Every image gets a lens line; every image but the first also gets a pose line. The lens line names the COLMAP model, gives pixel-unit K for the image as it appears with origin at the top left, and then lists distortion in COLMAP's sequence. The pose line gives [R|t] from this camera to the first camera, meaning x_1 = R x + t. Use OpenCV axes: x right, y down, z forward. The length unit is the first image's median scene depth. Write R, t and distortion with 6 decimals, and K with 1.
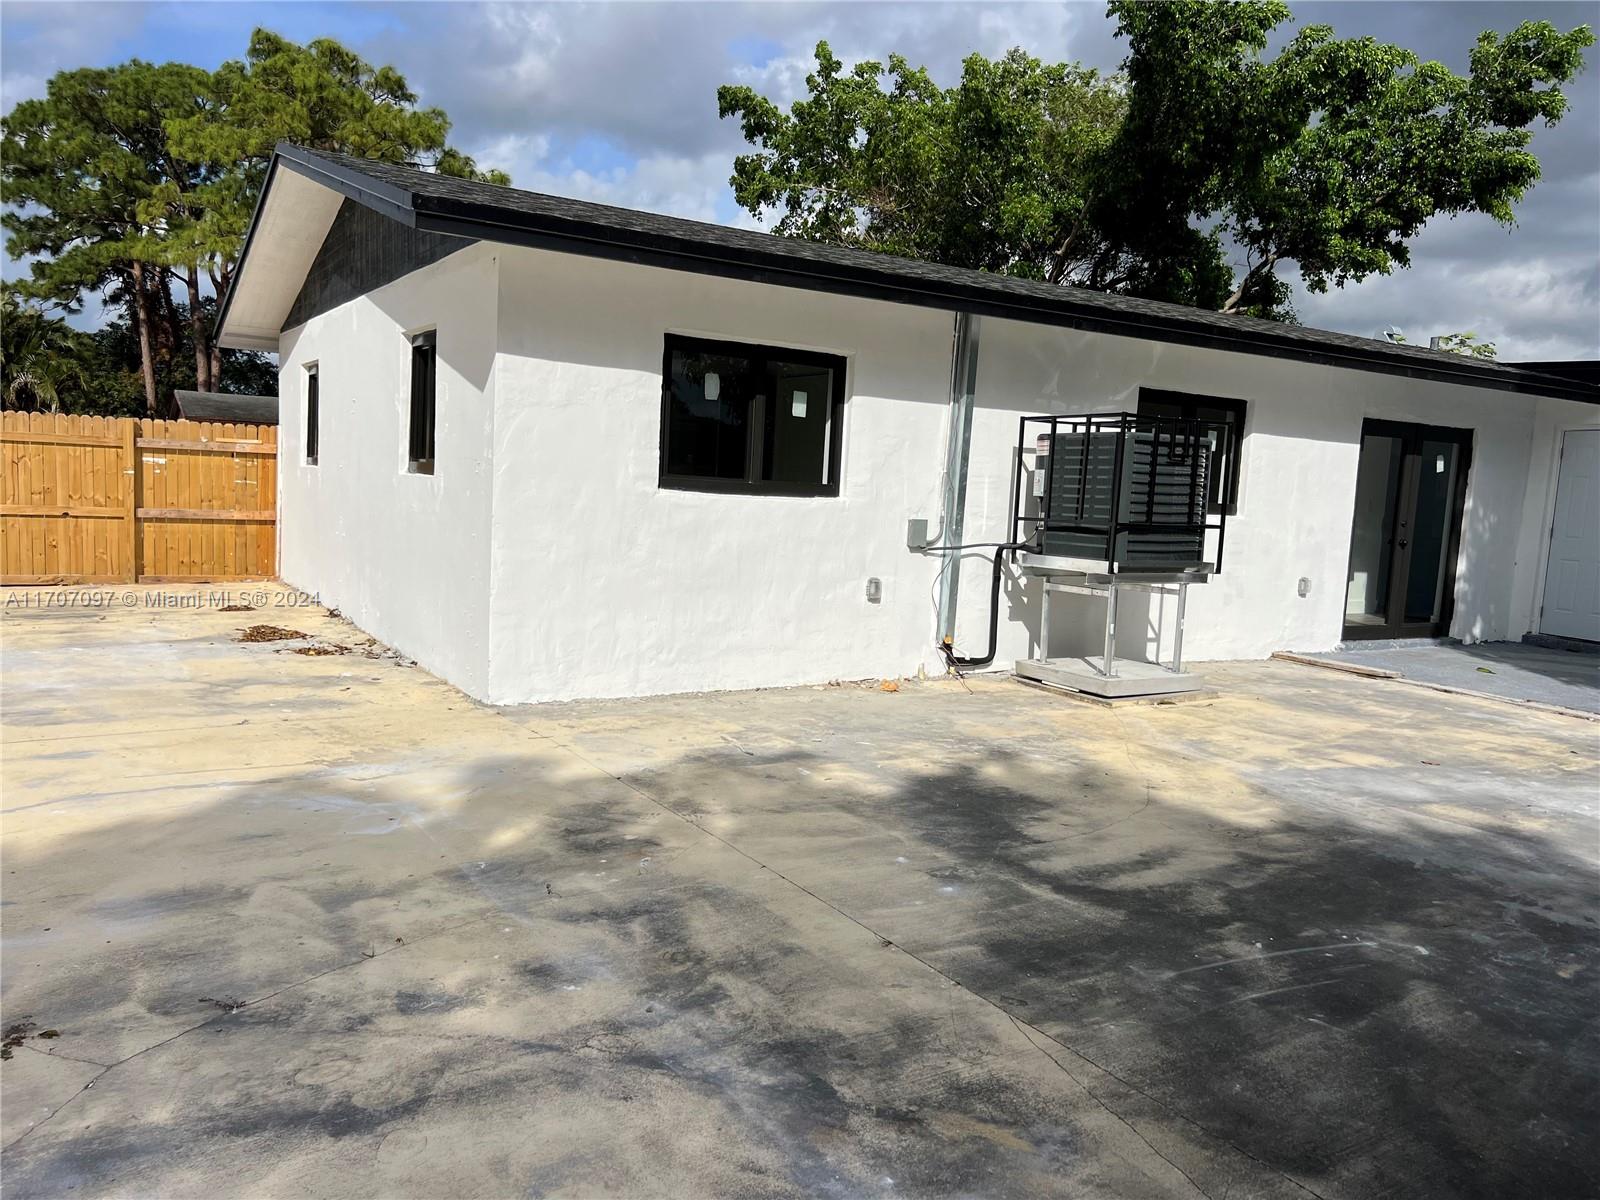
lens RADIAL K [[1193.7, 0, 797.8], [0, 1193.7, 605.1], [0, 0, 1]] dist [0.063868, -0.076534]
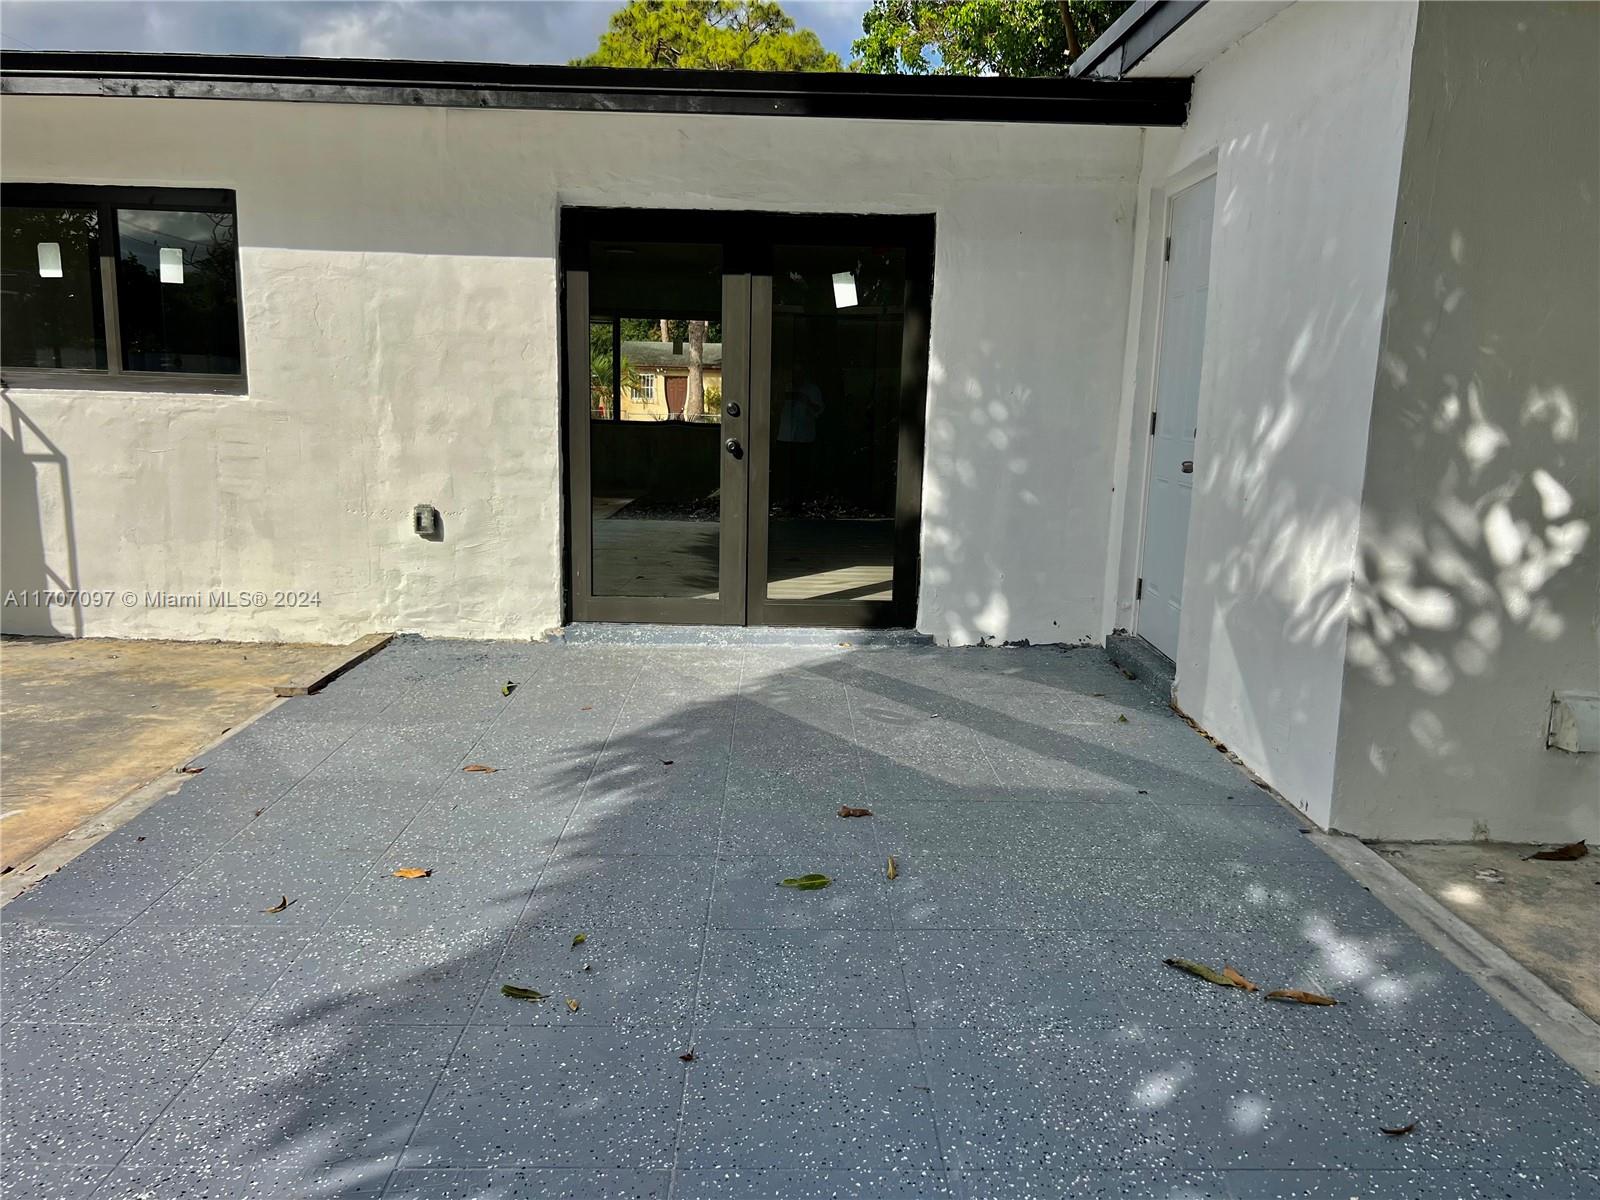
lens RADIAL K [[1193.7, 0, 797.8], [0, 1193.7, 605.1], [0, 0, 1]] dist [0.063868, -0.076534]
pose [[0.866835, 0.062346, -0.494682, 0.750441], [-0.032248, 0.997085, 0.069155, -0.018675], [0.497551, -0.043993, 0.866318, 0.528524]]
